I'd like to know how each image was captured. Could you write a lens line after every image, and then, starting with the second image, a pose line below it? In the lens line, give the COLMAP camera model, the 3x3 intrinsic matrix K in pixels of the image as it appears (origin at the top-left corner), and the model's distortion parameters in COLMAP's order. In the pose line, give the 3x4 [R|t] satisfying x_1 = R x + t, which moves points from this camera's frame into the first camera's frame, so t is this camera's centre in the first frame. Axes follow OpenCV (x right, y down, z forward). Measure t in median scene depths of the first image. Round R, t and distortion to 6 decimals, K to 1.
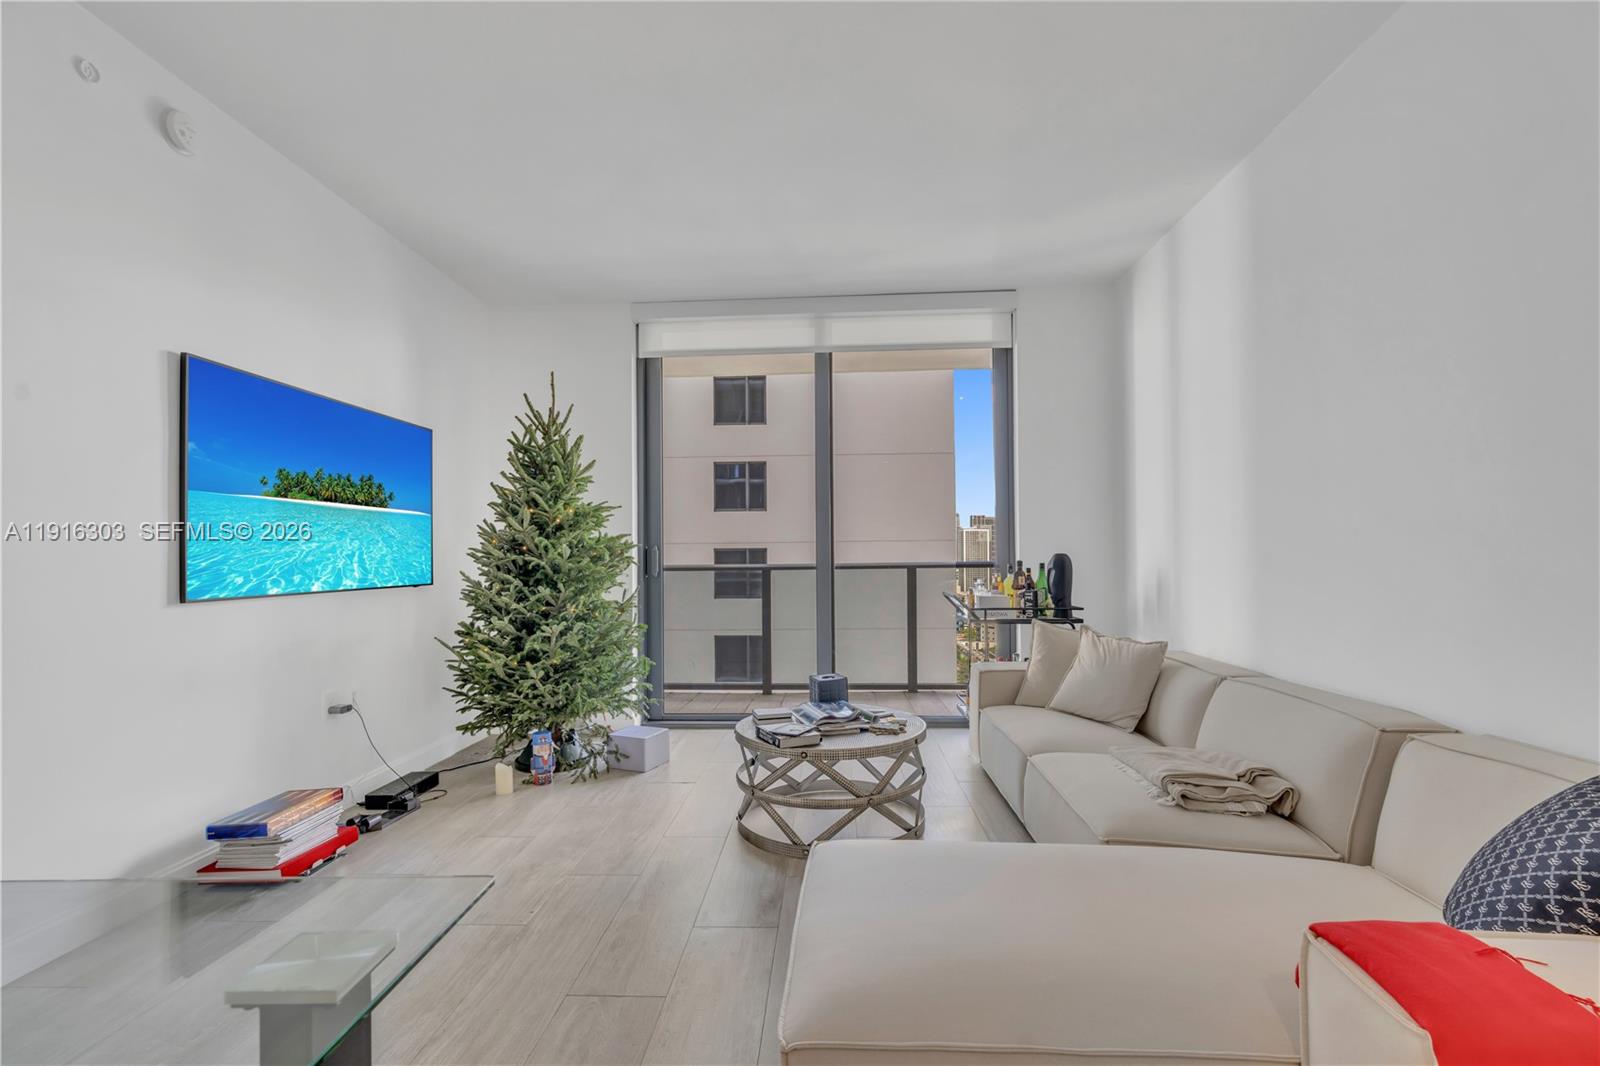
lens RADIAL K [[727.7, 0, 804.8], [0, 727.7, 540.2], [0, 0, 1]] dist [-0.005636, 0.002591]
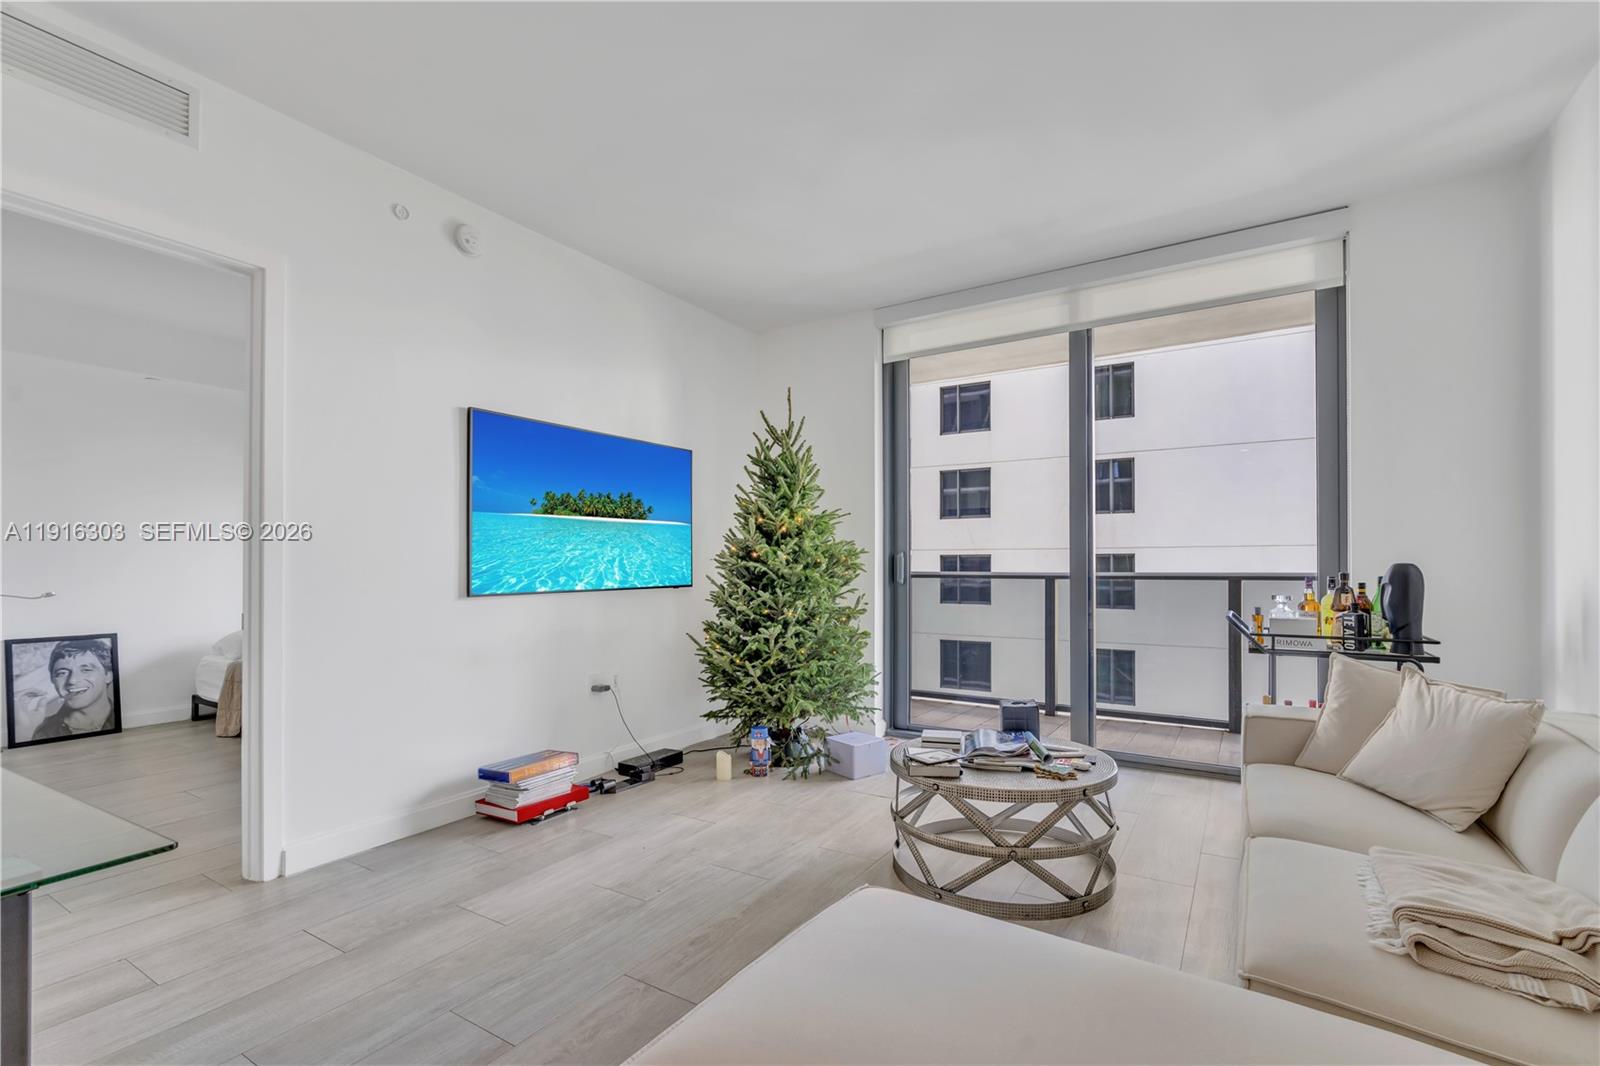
lens RADIAL K [[727.7, 0, 810.5], [0, 727.7, 547.8], [0, 0, 1]] dist [-0.005636, 0.002591]
pose [[0.867921, -0.003657, -0.496688, 0.258784], [0.005315, 0.999984, 0.001925, -0.001380], [0.496673, -0.004311, 0.867927, 0.122966]]
